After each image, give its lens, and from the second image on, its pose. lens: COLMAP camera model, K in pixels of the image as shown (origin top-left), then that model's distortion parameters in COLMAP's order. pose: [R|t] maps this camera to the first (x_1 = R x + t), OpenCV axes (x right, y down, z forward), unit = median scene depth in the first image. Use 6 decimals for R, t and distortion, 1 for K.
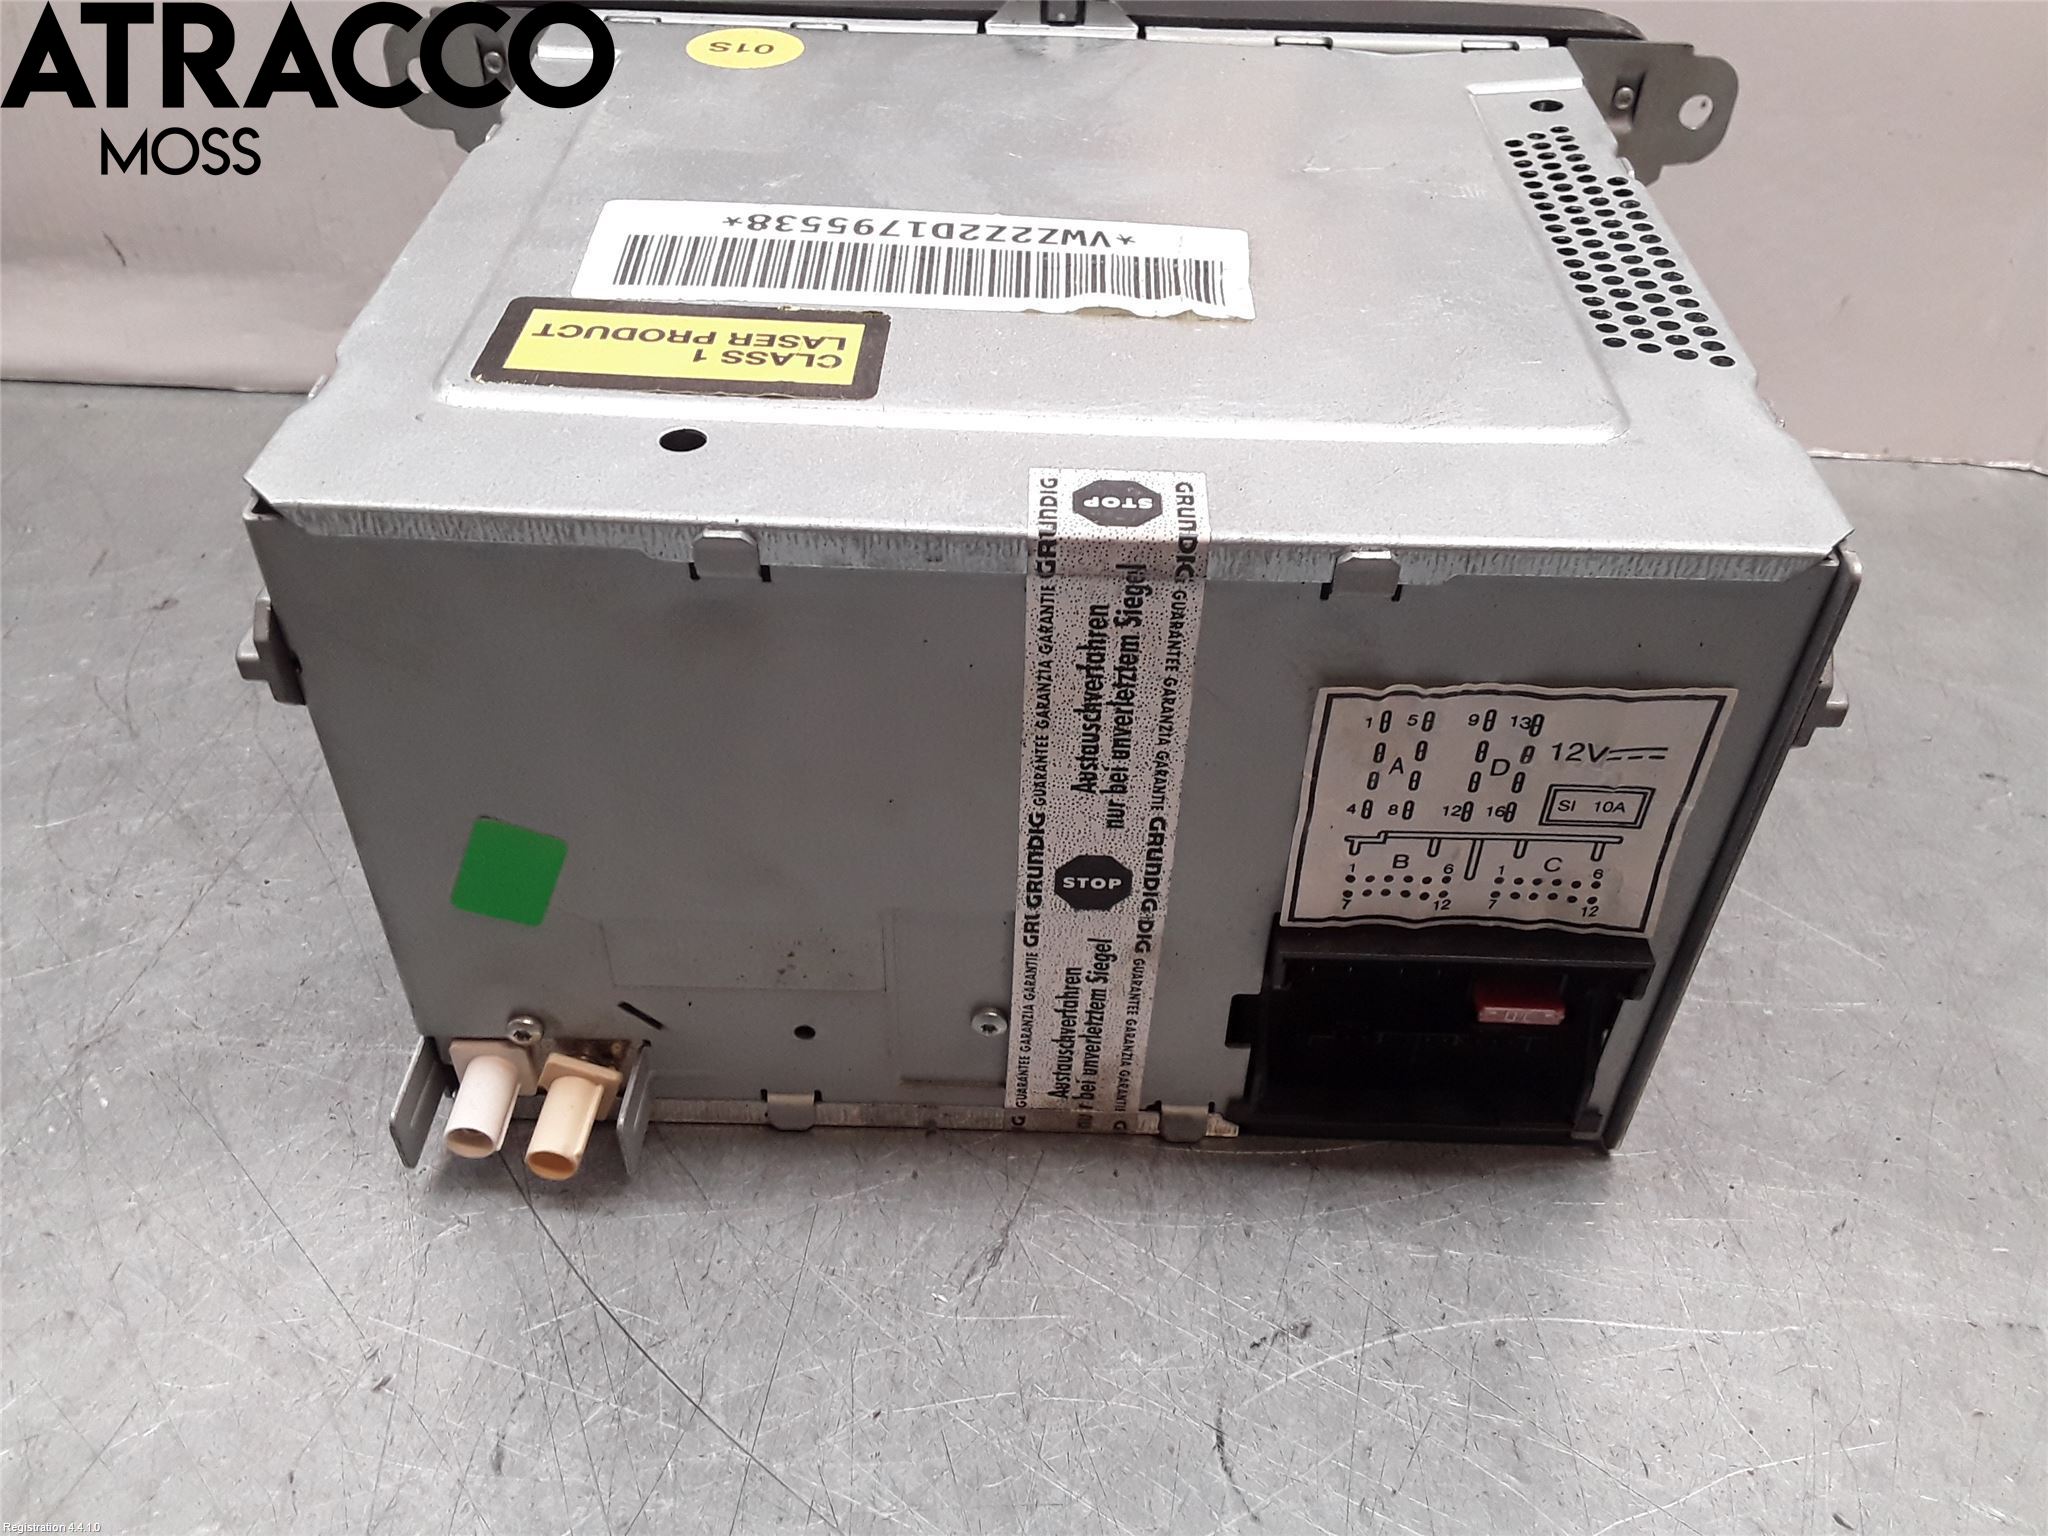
lens RADIAL K [[1642.8, 0, 1032.2], [0, 1642.8, 764.6], [0, 0, 1]] dist [0.137093, -0.234893]
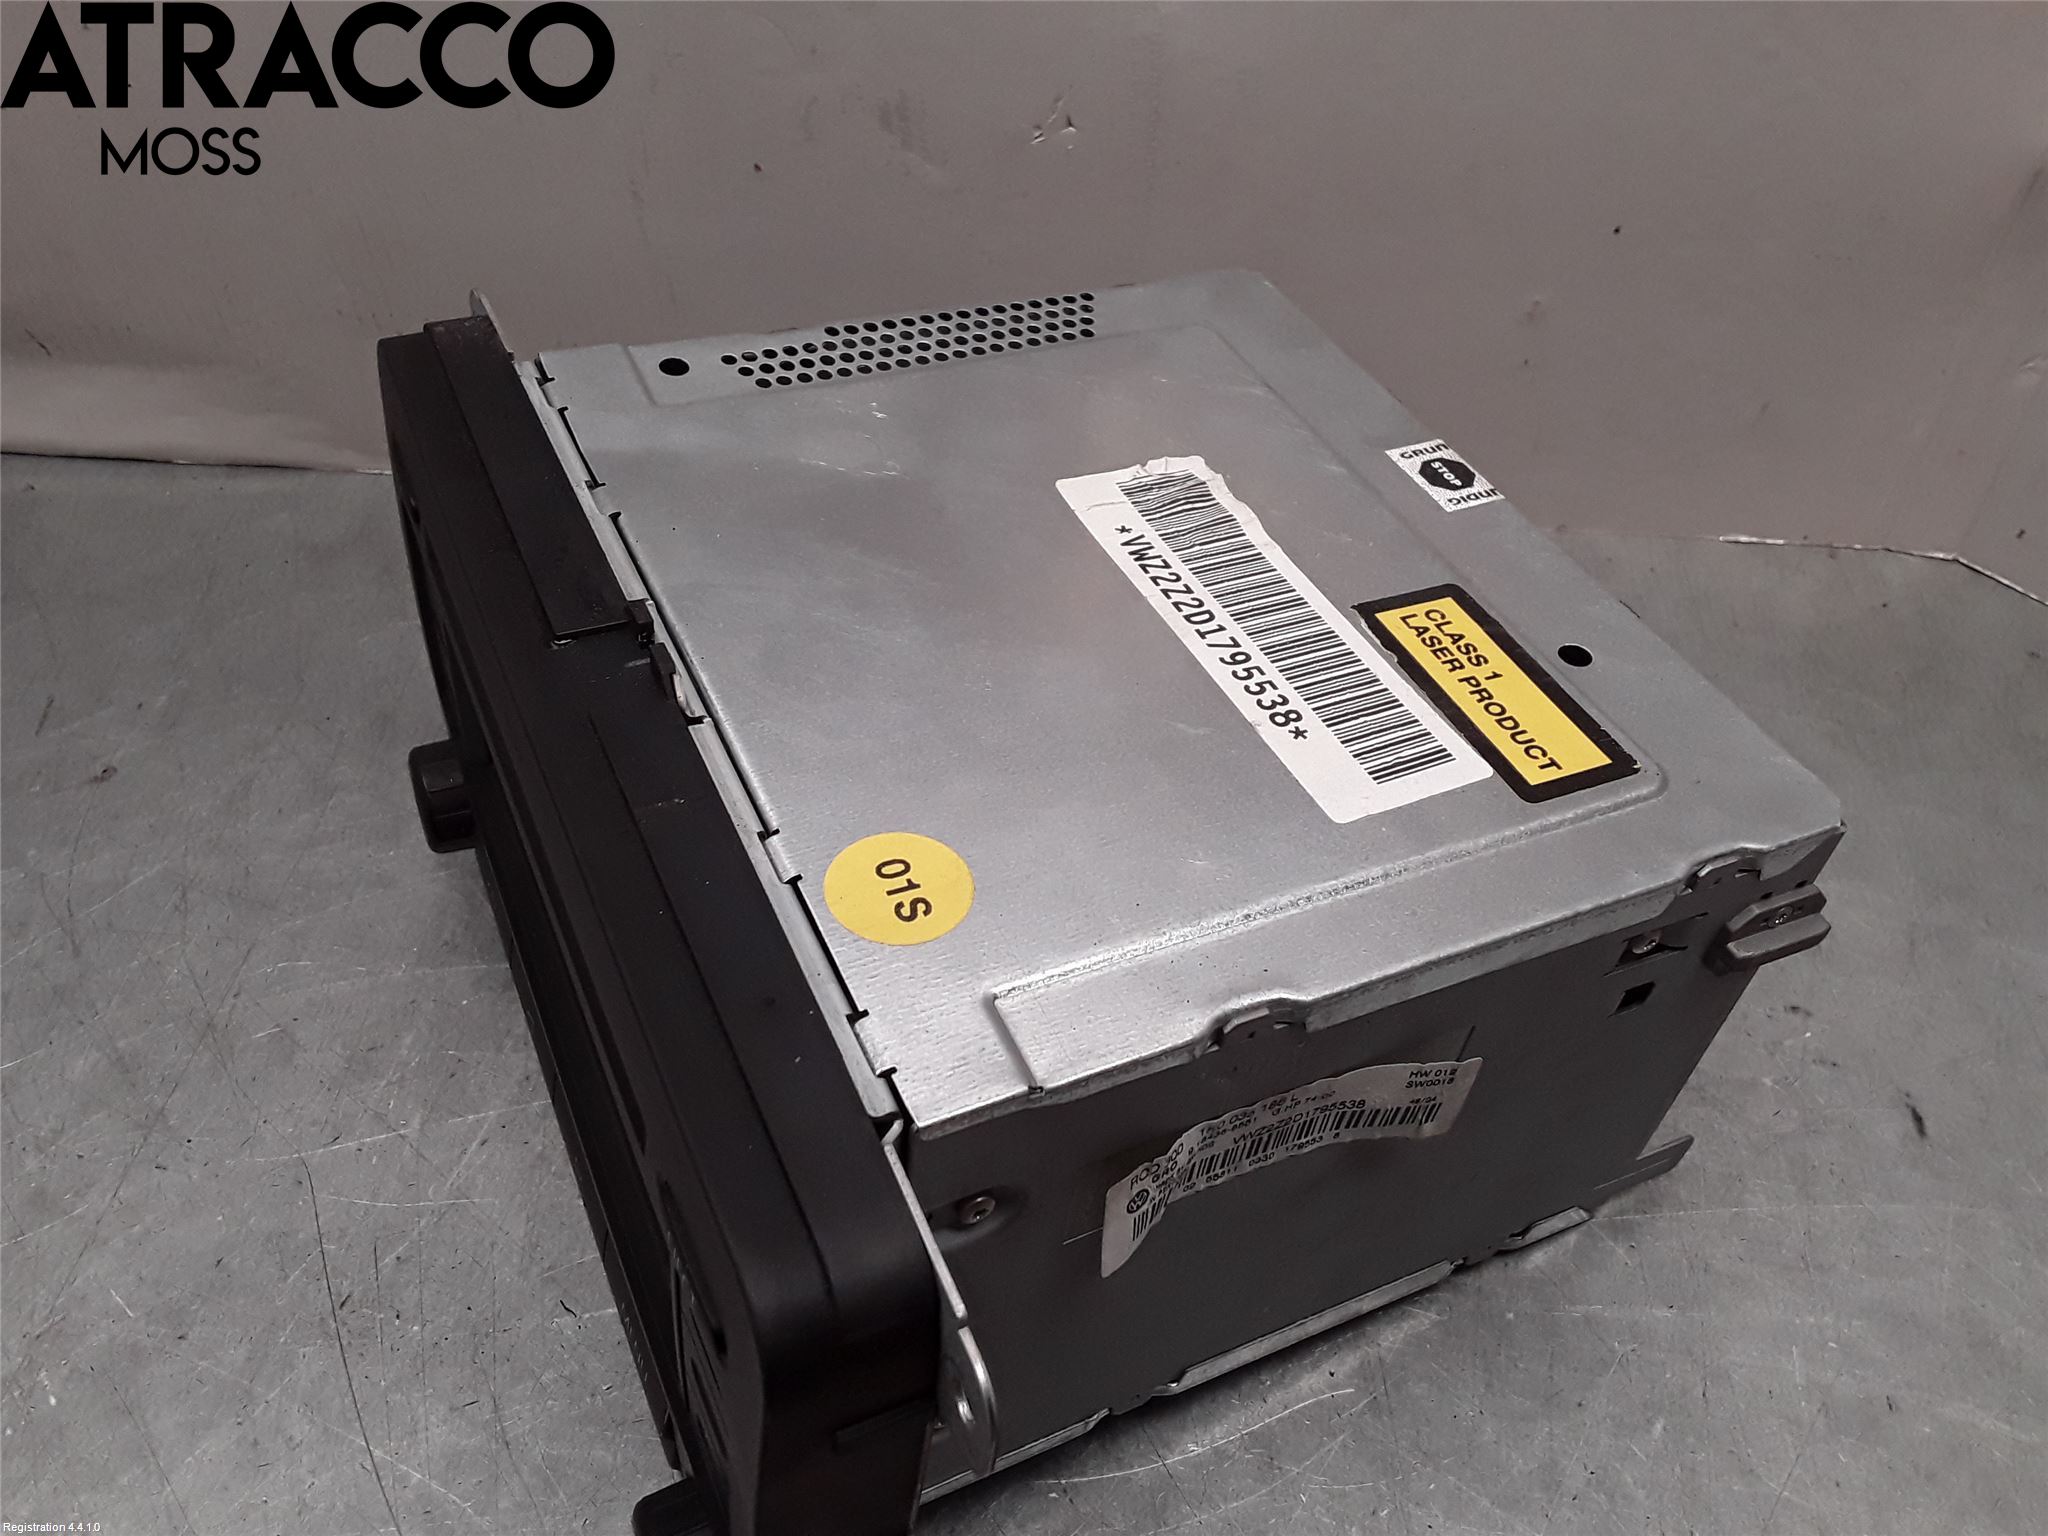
lens RADIAL K [[1642.8, 0, 1032.2], [0, 1642.8, 764.6], [0, 0, 1]] dist [0.137093, -0.234893]
pose [[-0.443826, -0.668212, 0.597086, -0.759236], [0.506574, 0.362538, 0.782272, -1.249518], [-0.739189, 0.649661, 0.177595, 0.962413]]
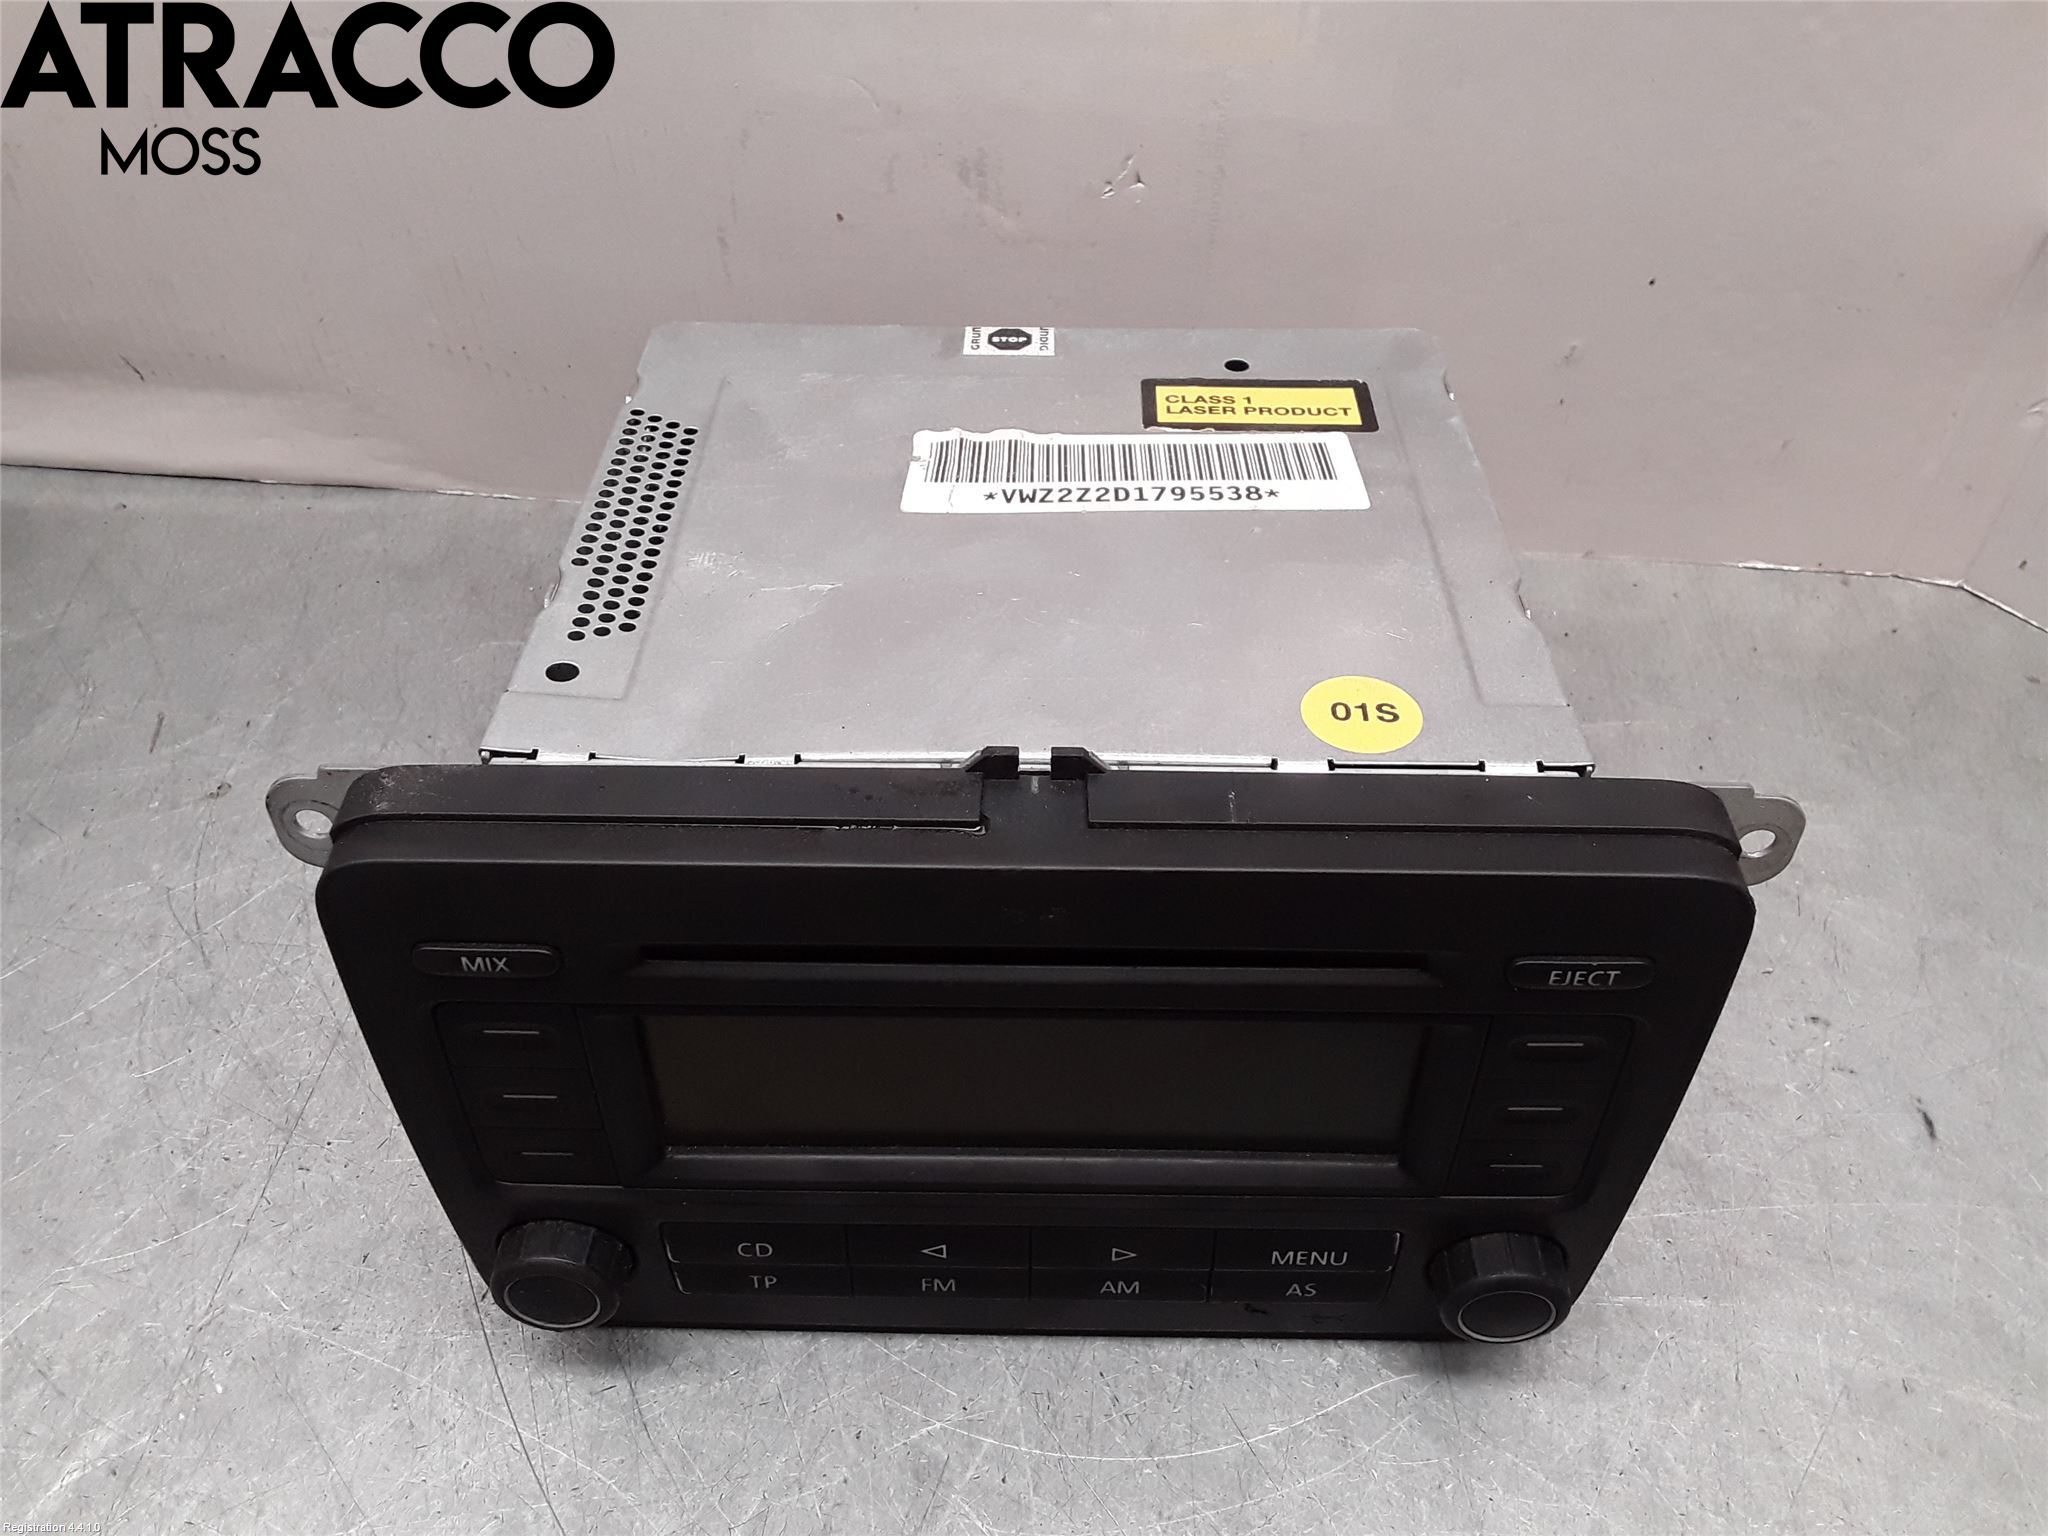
lens RADIAL K [[1642.8, 0, 1032.2], [0, 1642.8, 764.6], [0, 0, 1]] dist [0.137093, -0.234893]
pose [[-0.999538, -0.017633, -0.024751, 0.052289], [-0.026746, 0.123731, 0.991955, -1.686776], [-0.014428, 0.992159, -0.124146, 1.416950]]
